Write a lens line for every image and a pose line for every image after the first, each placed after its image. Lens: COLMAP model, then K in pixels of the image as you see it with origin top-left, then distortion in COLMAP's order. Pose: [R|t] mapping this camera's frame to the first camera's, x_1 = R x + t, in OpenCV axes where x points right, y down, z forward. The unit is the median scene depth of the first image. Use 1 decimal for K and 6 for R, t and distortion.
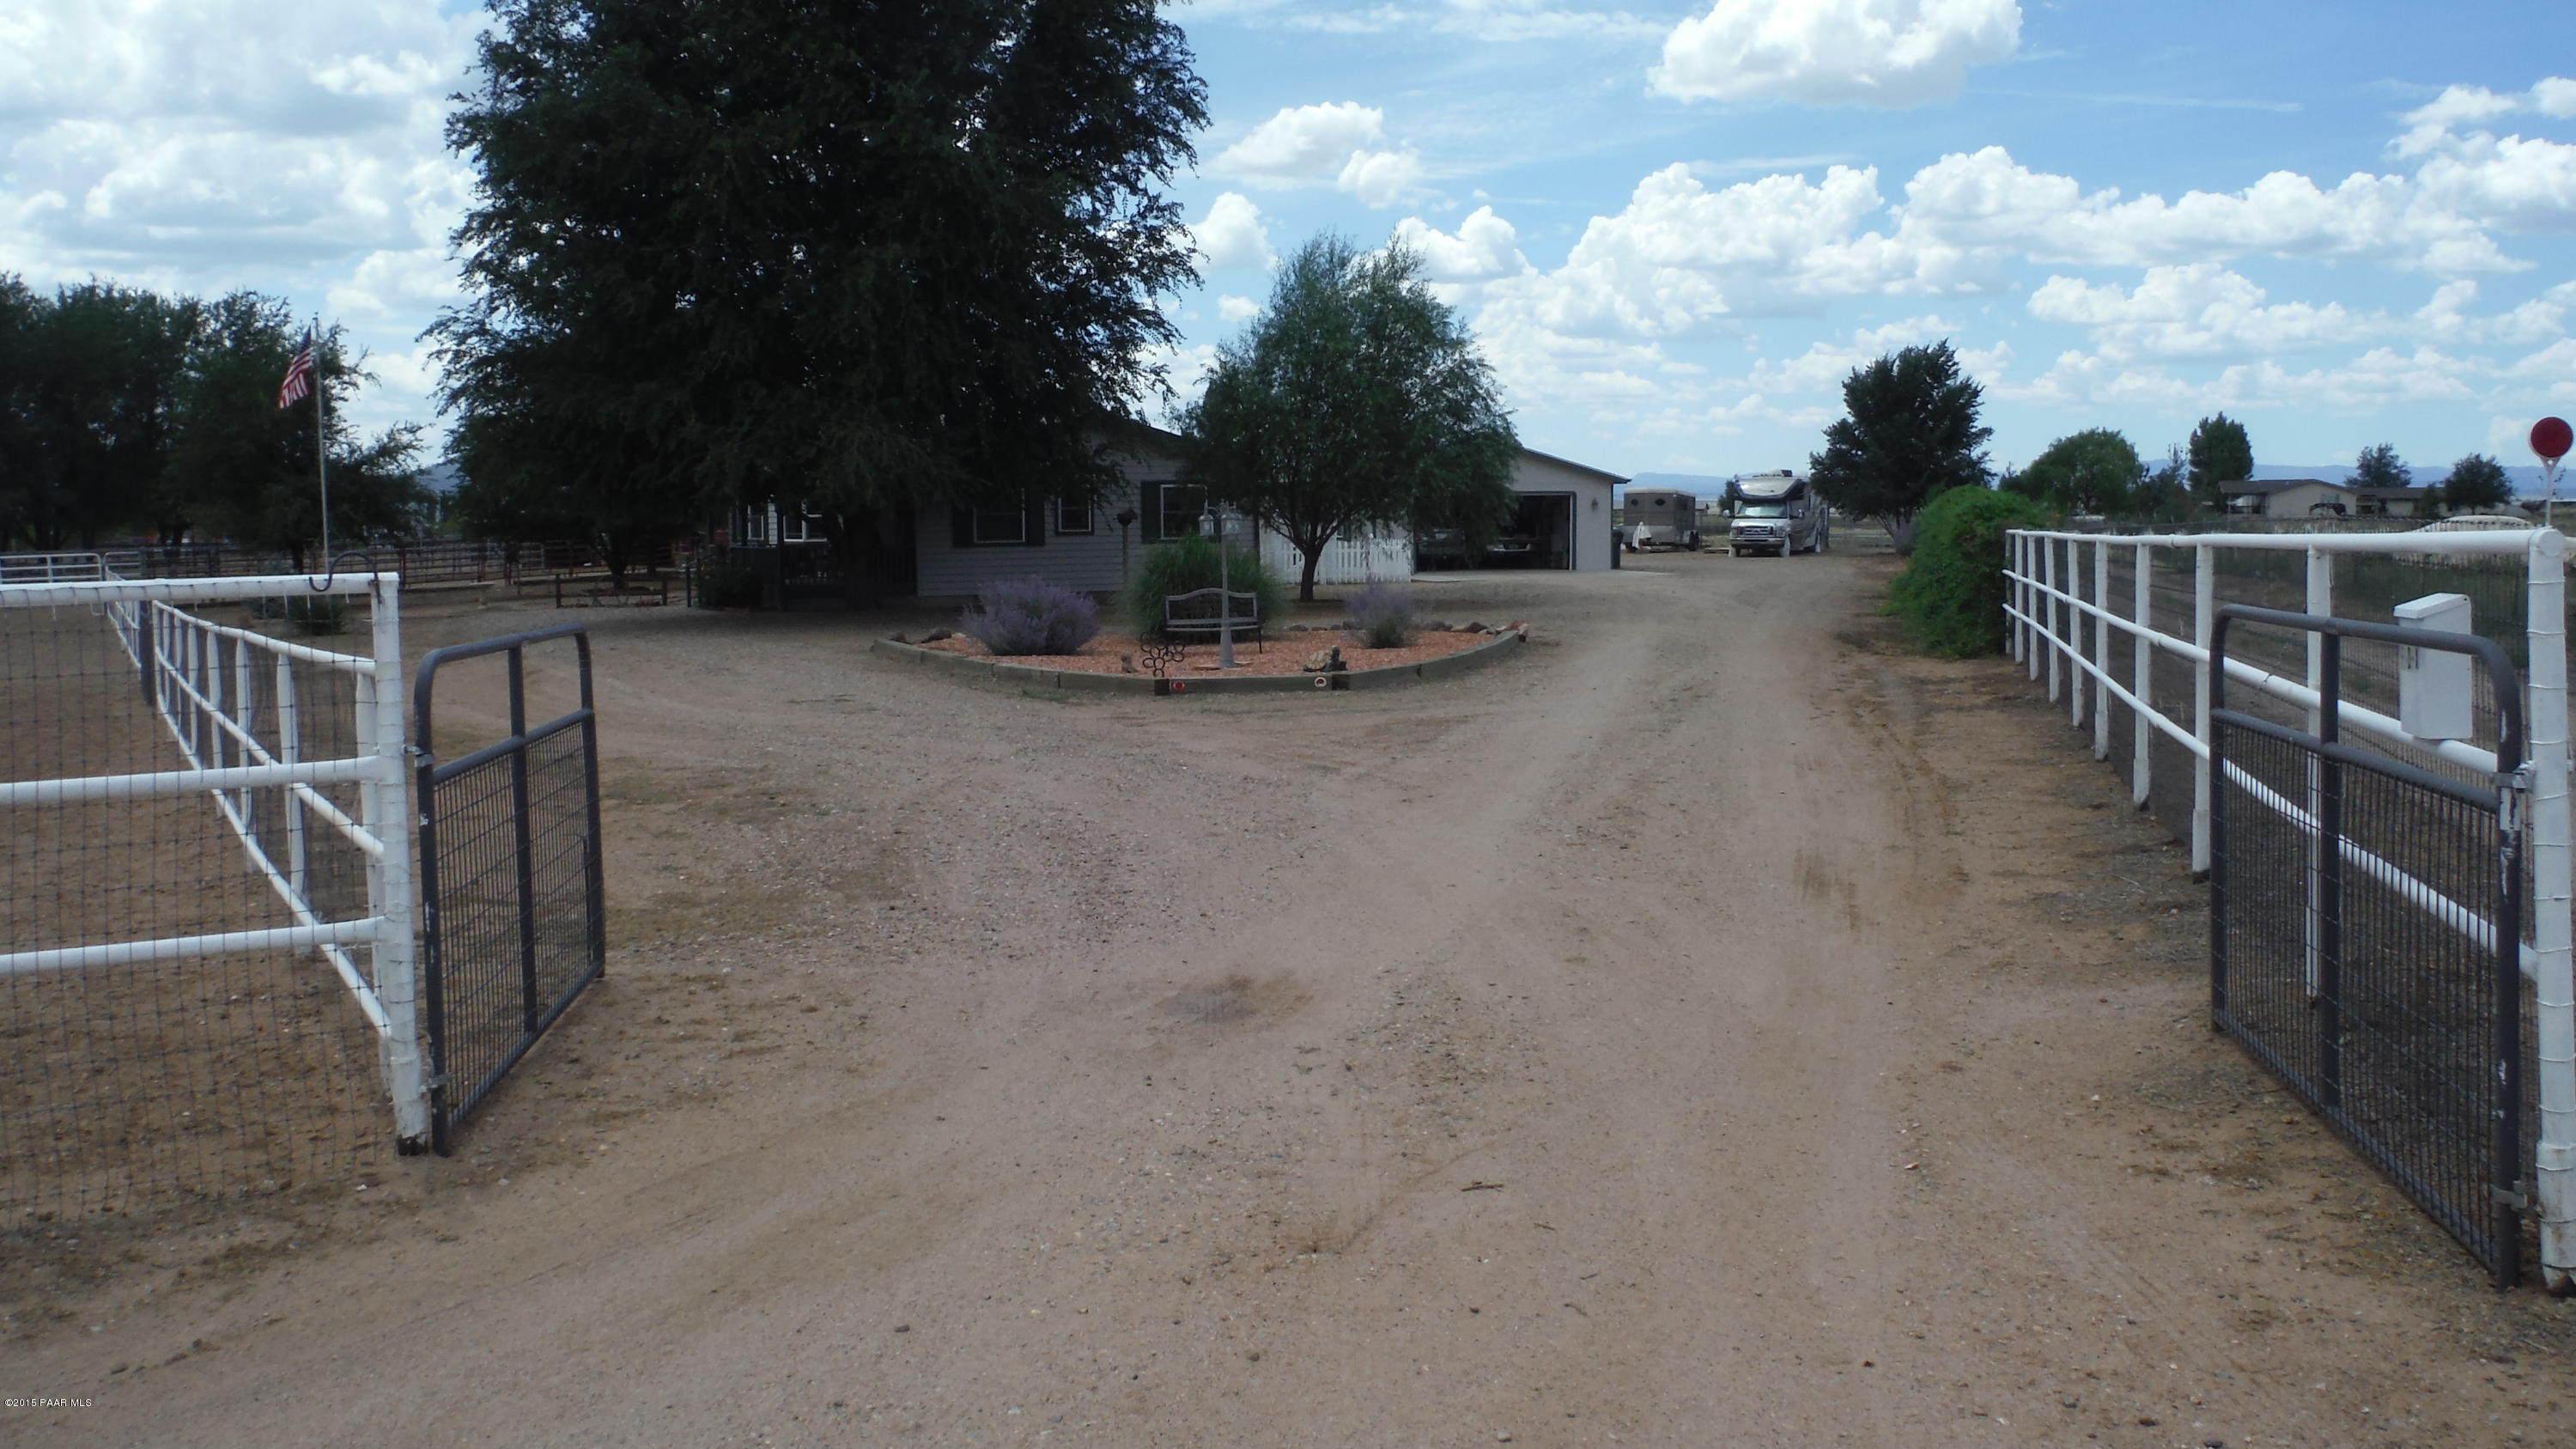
lens RADIAL K [[2159.8, 0, 1272.5], [0, 2159.8, 764.8], [0, 0, 1]] dist [-0.063259, 0.006067]
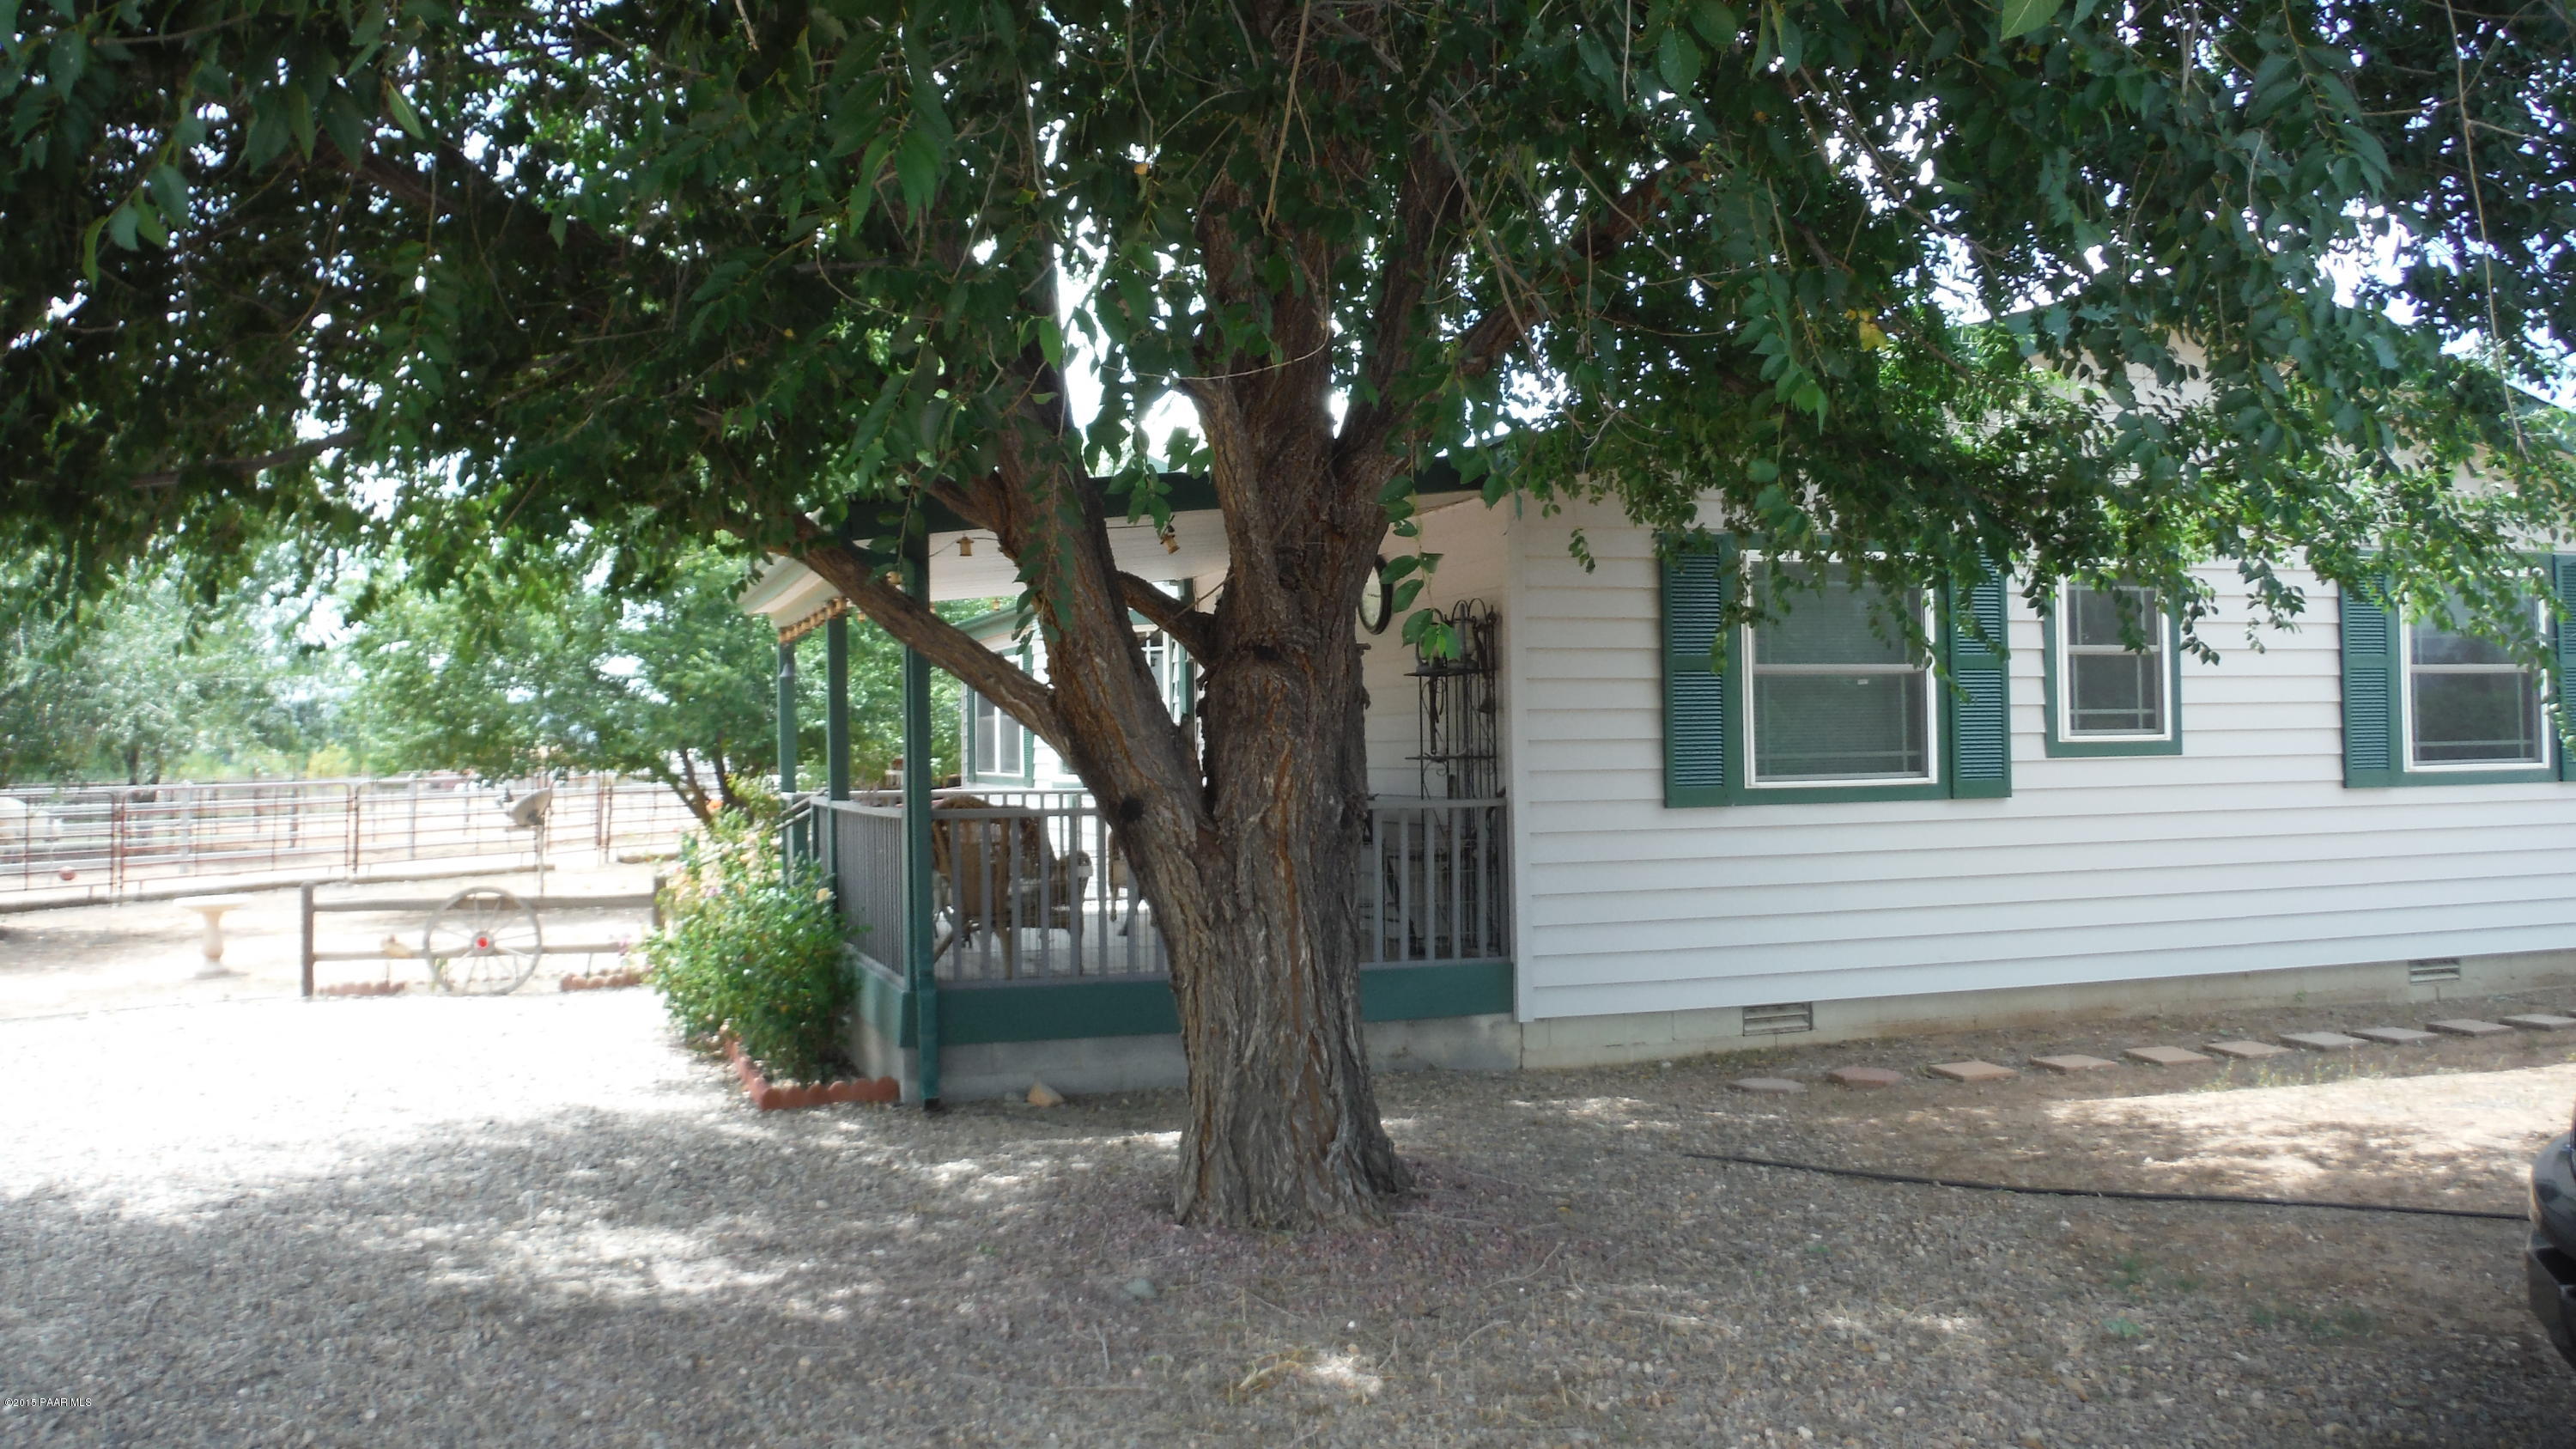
lens RADIAL K [[2162.2, 0, 1288.0], [0, 2162.2, 724.5], [0, 0, 1]] dist [-0.070064, 0.000288]
pose [[0.983416, -0.010283, -0.181072, -0.131268], [-0.012243, 0.992350, -0.122848, -0.072485], [0.180950, 0.123028, 0.975767, 0.685328]]
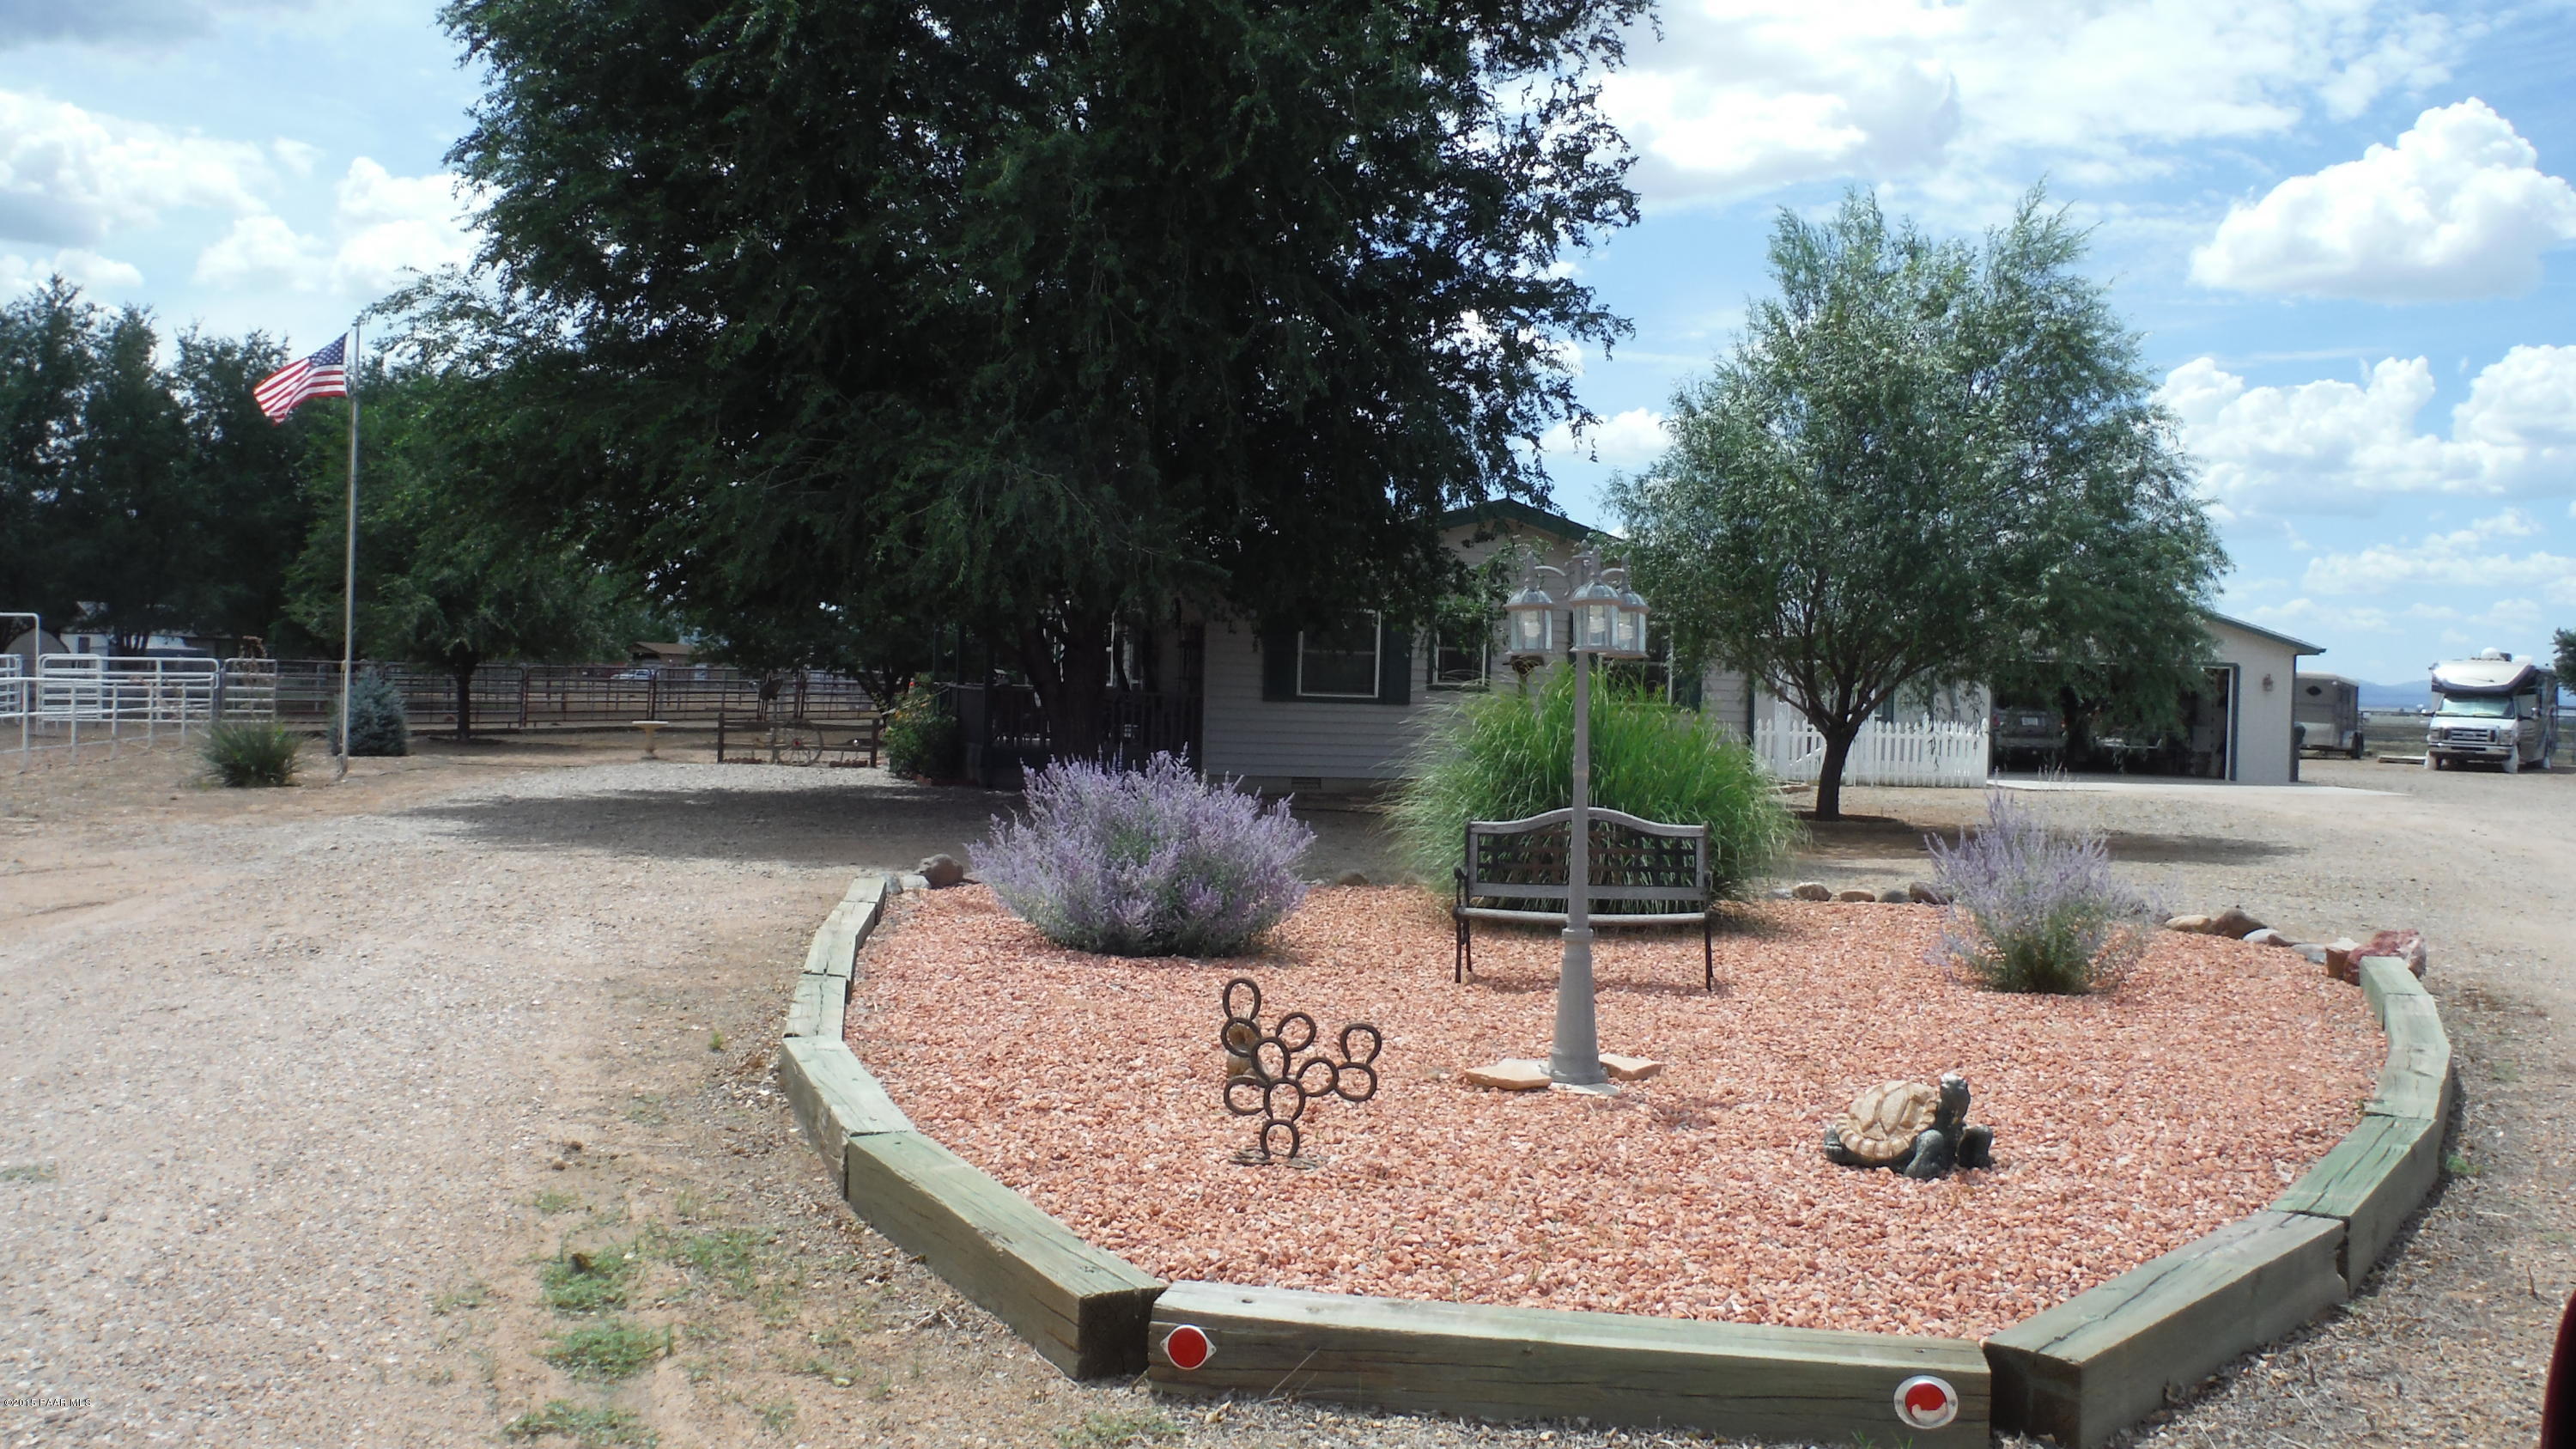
lens RADIAL K [[2162.2, 0, 1288.0], [0, 2162.2, 724.5], [0, 0, 1]] dist [-0.070064, 0.000288]
pose [[0.973624, 0.045098, -0.223656, 0.002919], [-0.066867, 0.993628, -0.090732, -0.032638], [0.218139, 0.103294, 0.970436, 0.341587]]
